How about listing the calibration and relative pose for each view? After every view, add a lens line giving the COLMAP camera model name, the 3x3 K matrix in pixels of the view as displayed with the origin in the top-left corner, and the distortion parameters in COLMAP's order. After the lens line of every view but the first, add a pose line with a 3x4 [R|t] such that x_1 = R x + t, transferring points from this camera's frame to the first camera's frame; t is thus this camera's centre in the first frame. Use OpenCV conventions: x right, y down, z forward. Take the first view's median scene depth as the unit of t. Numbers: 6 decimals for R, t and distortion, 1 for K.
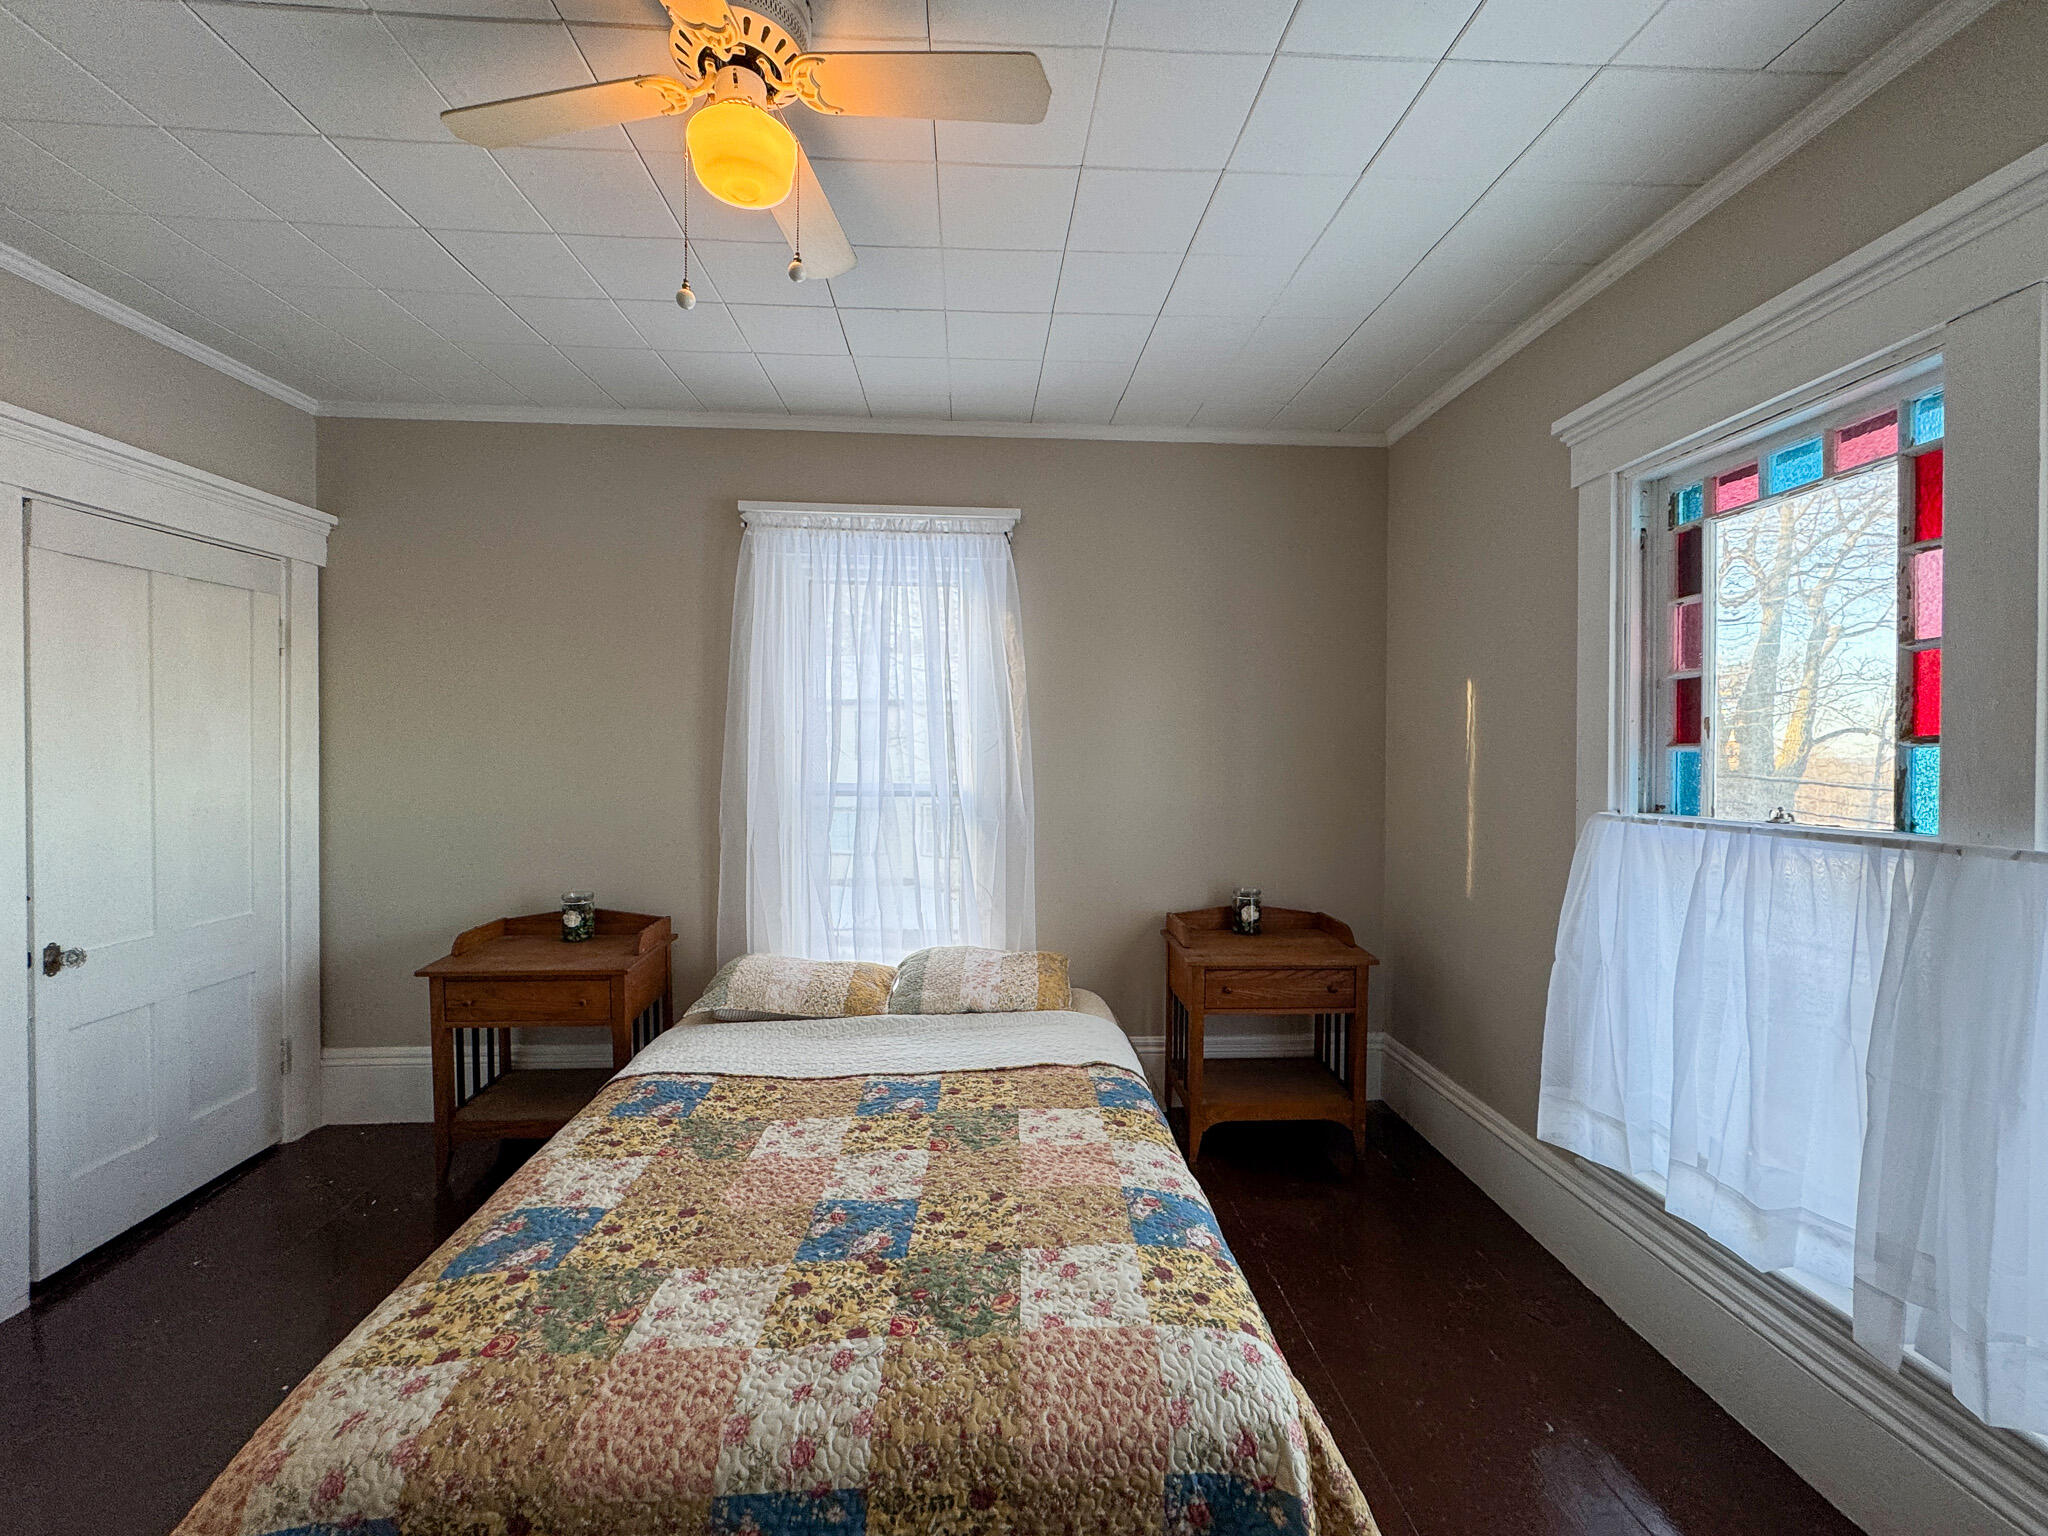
lens RADIAL K [[831.6, 0, 1024.0], [0, 831.6, 768.0], [0, 0, 1]] dist [0.000841, 0.000111]
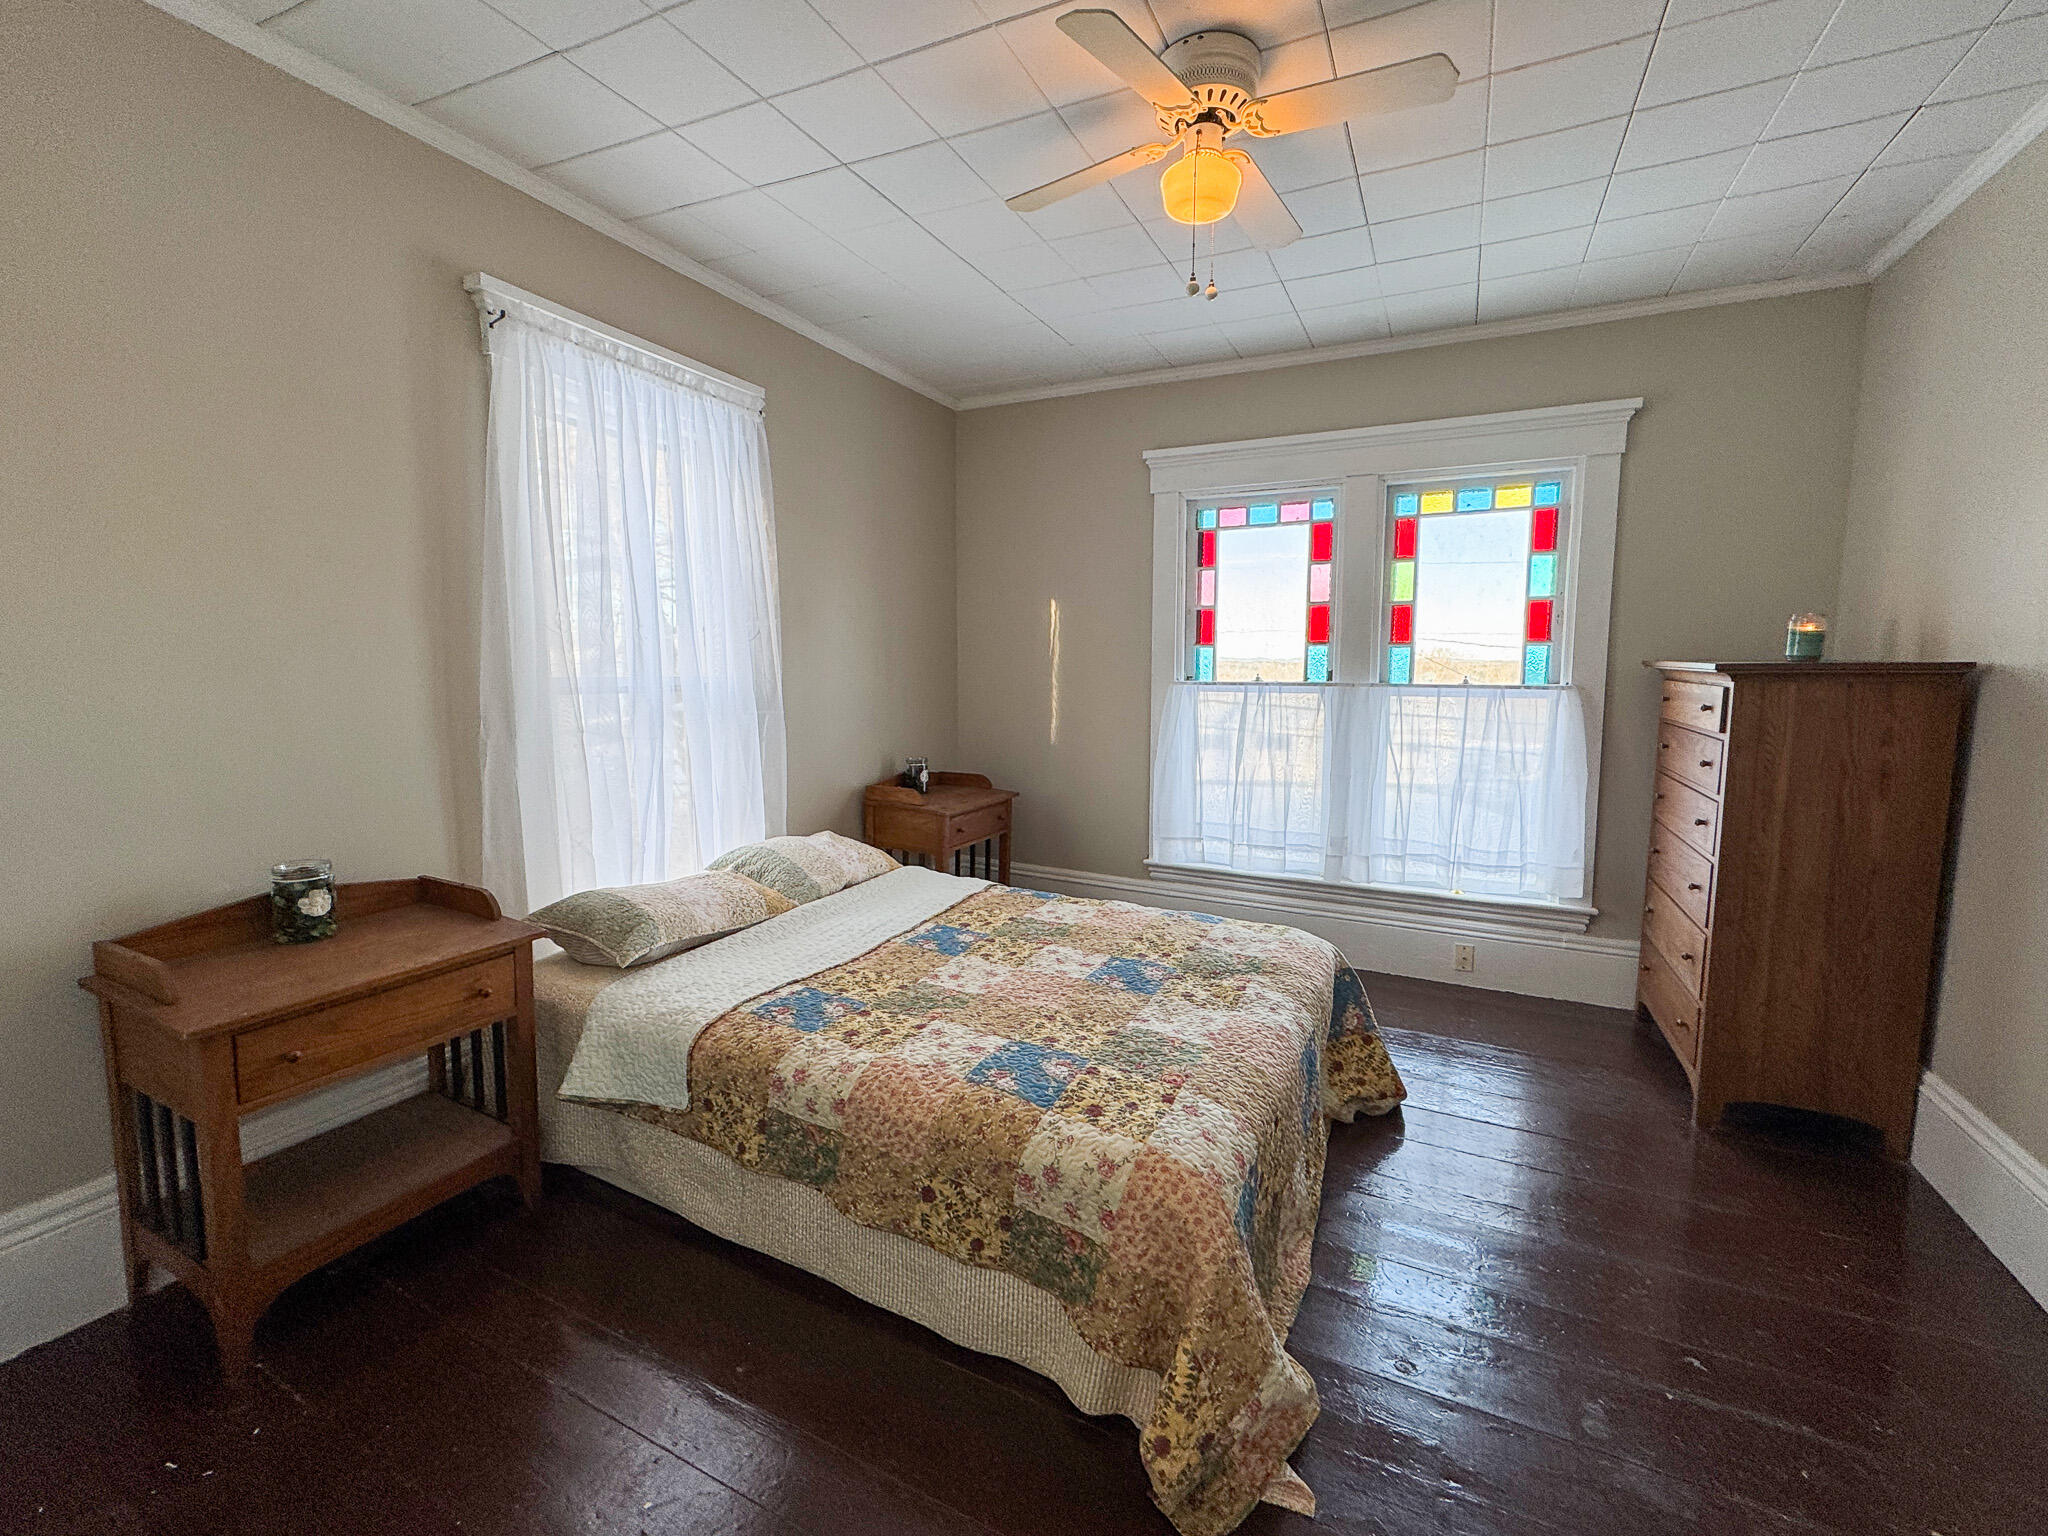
lens RADIAL K [[862.3, 0, 1024.0], [0, 862.3, 768.0], [0, 0, 1]] dist [0.001418, 0.000281]
pose [[0.506289, -0.106069, 0.855816, -1.124267], [0.013408, 0.993255, 0.115171, 0.021463], [-0.862260, -0.046835, 0.504296, 0.319246]]
